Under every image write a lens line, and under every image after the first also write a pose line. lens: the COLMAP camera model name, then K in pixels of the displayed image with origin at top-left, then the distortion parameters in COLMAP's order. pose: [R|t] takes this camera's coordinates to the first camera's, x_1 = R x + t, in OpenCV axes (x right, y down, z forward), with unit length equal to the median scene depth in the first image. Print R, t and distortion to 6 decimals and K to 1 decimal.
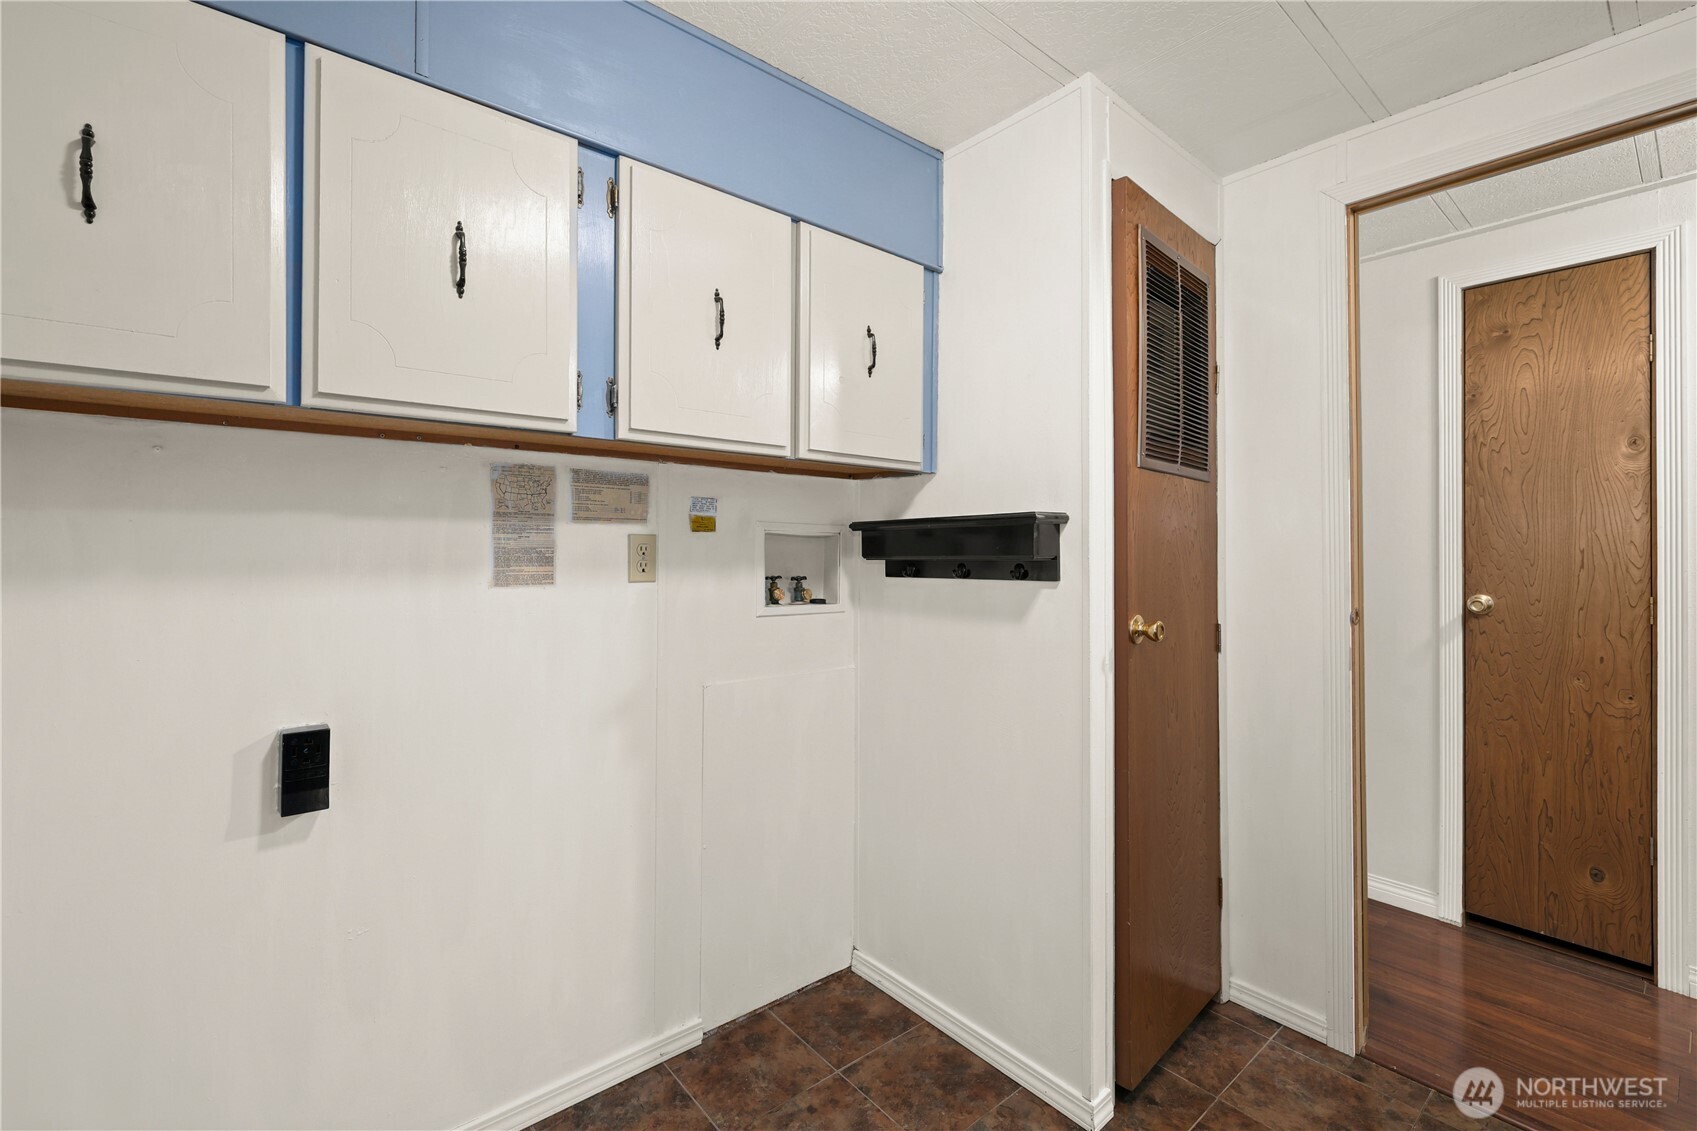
lens RADIAL K [[740.4, 0, 834.8], [0, 740.4, 542.2], [0, 0, 1]] dist [0.010665, 0.001746]
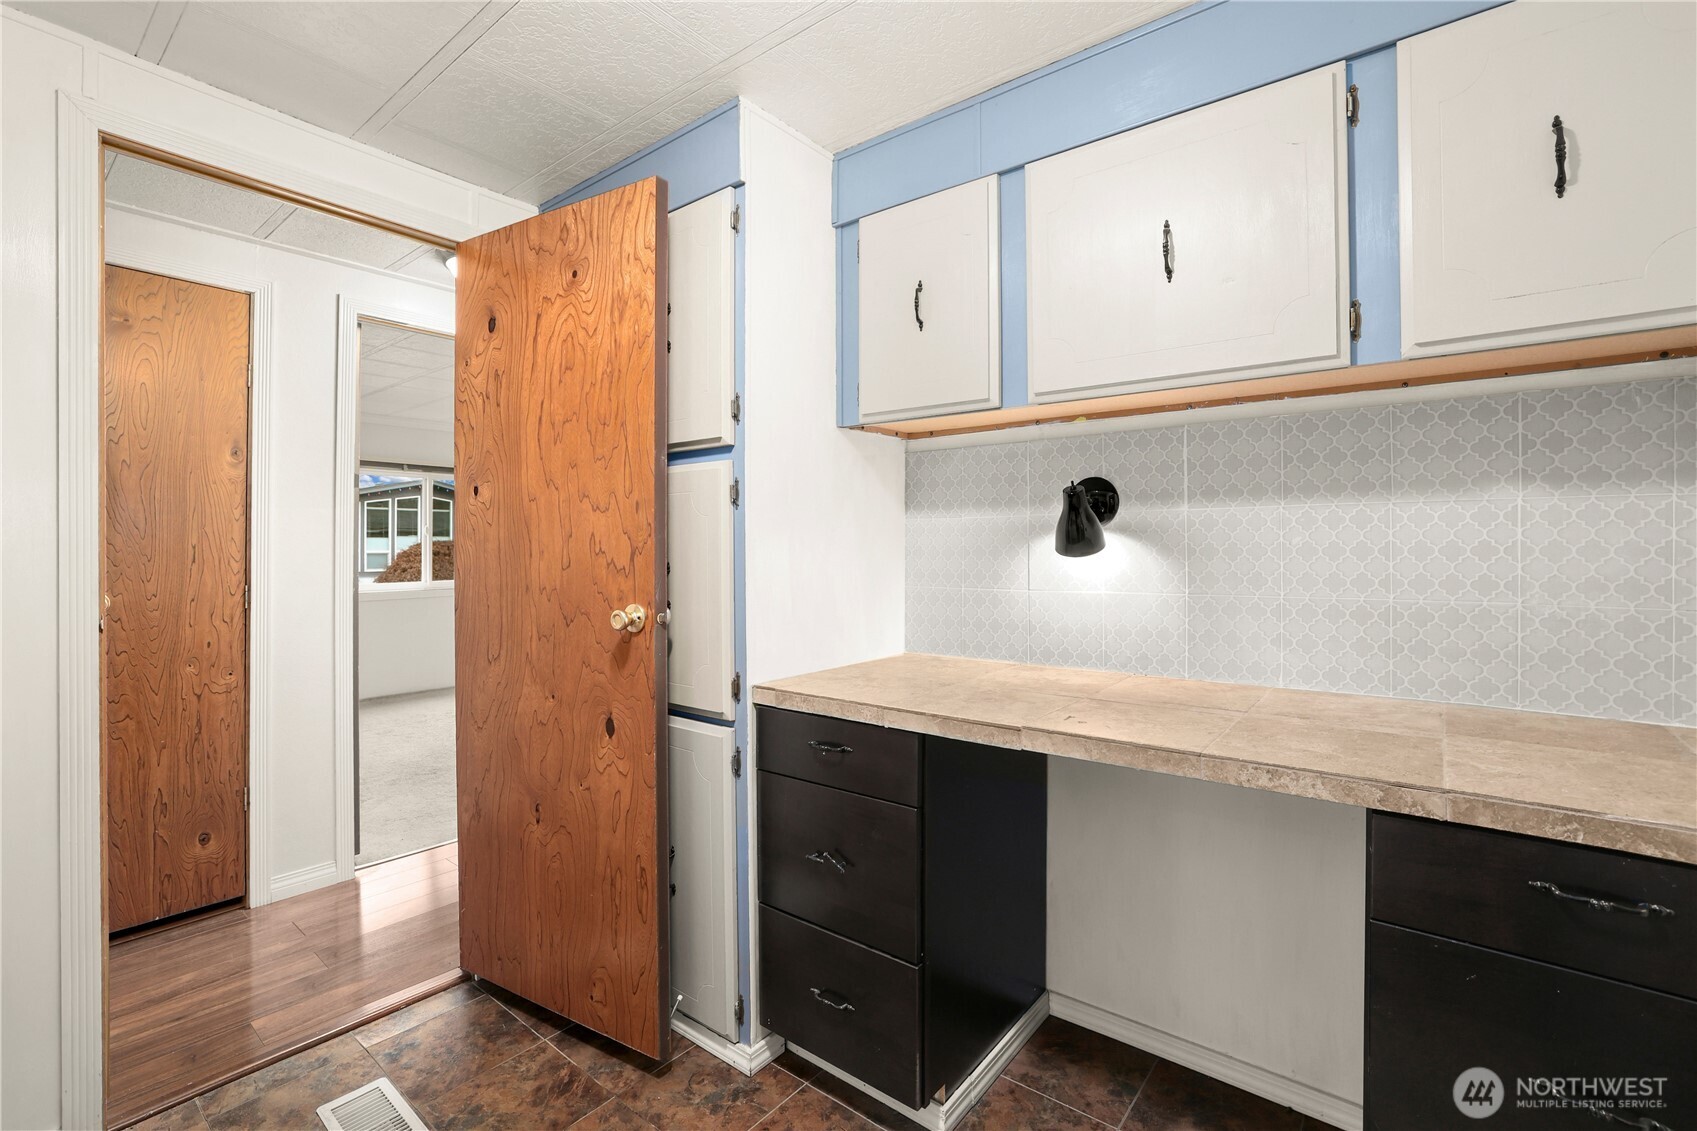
lens RADIAL K [[740.4, 0, 850.4], [0, 740.4, 551.3], [0, 0, 1]] dist [0.010665, 0.001746]
pose [[-0.162170, -0.005399, 0.986748, -0.227986], [-0.012204, 0.999920, 0.003465, 0.003342], [-0.986687, -0.011480, -0.162223, 0.245764]]
